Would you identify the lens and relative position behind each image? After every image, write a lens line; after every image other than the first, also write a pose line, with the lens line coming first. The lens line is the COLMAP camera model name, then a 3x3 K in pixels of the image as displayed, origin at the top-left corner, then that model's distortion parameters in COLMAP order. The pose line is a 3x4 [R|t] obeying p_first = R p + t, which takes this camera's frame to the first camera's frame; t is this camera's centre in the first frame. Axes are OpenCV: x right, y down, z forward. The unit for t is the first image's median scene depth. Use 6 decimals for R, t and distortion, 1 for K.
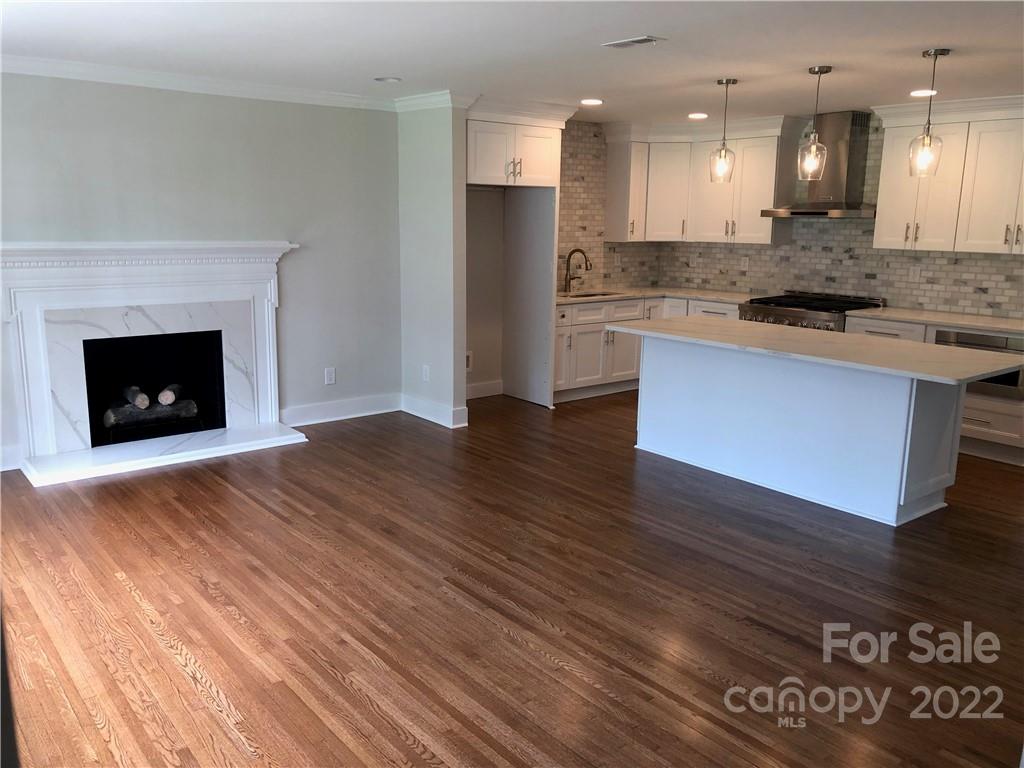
lens RADIAL K [[845.1, 0, 497.3], [0, 845.1, 396.1], [0, 0, 1]] dist [0.054124, -0.065480]
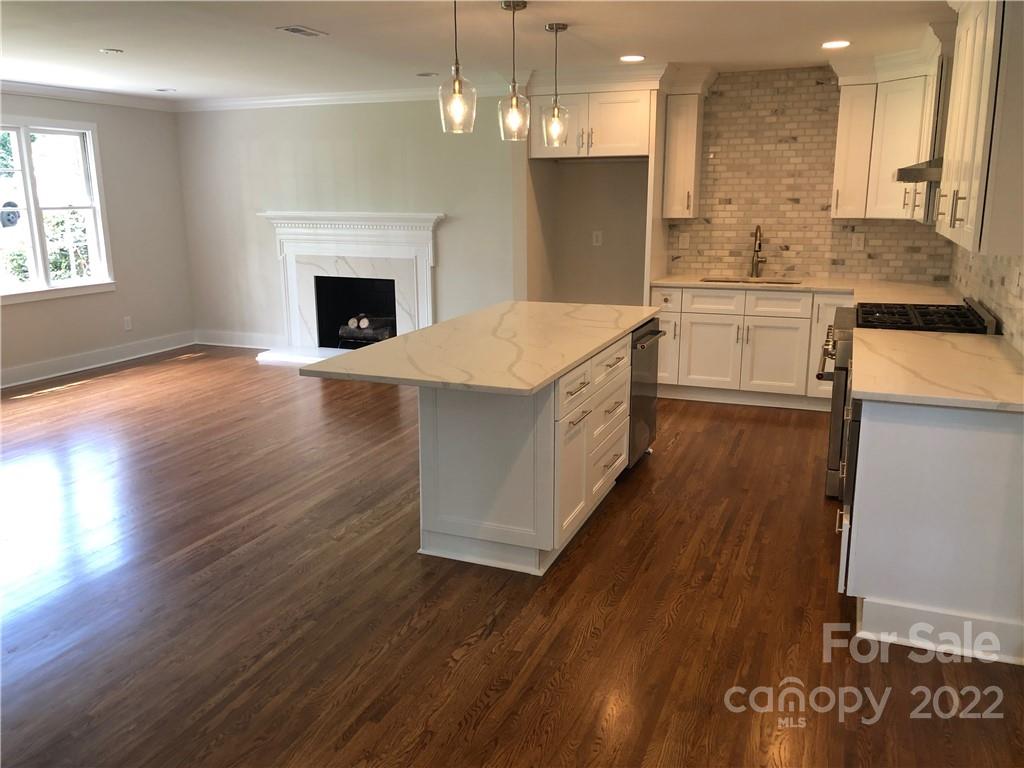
lens RADIAL K [[845.1, 0, 506.4], [0, 845.1, 389.1], [0, 0, 1]] dist [0.054124, -0.065480]
pose [[0.474434, 0.183217, -0.861013, 0.802532], [-0.172610, 0.978475, 0.113101, -0.076699], [0.863202, 0.094960, 0.495847, 0.433087]]
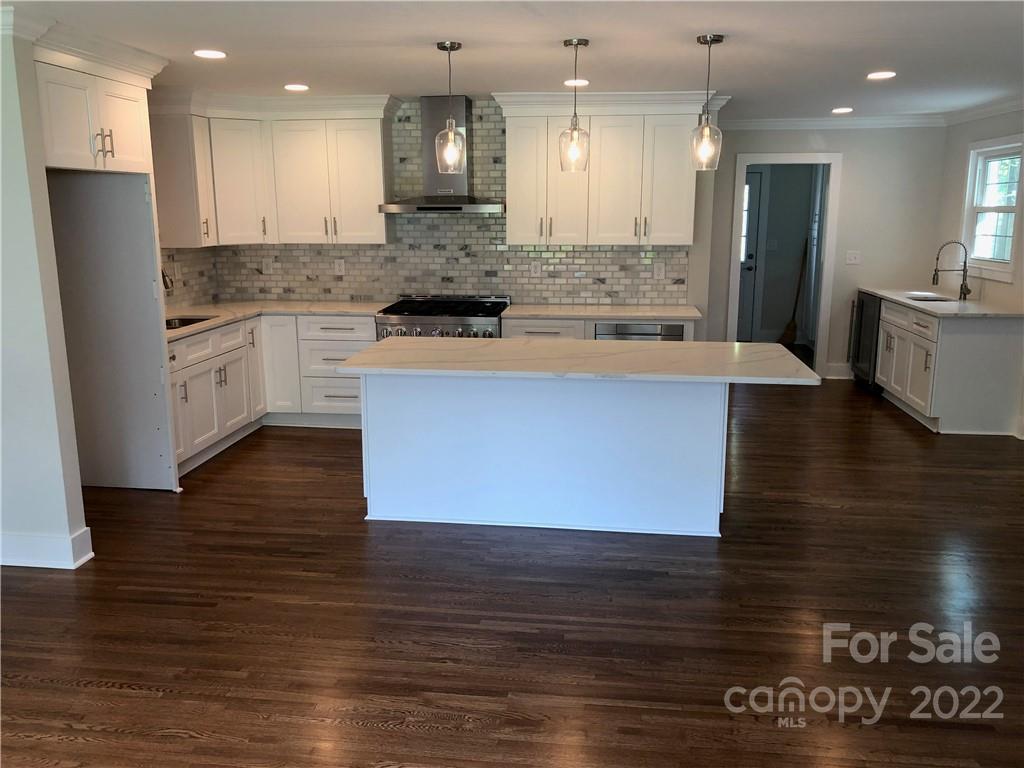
lens RADIAL K [[845.1, 0, 509.8], [0, 845.1, 384.9], [0, 0, 1]] dist [0.054124, -0.065480]
pose [[0.713570, -0.158683, 0.682377, -0.213107], [0.158696, 0.985304, 0.063177, -0.074860], [-0.682374, 0.063209, 0.728266, 0.306953]]
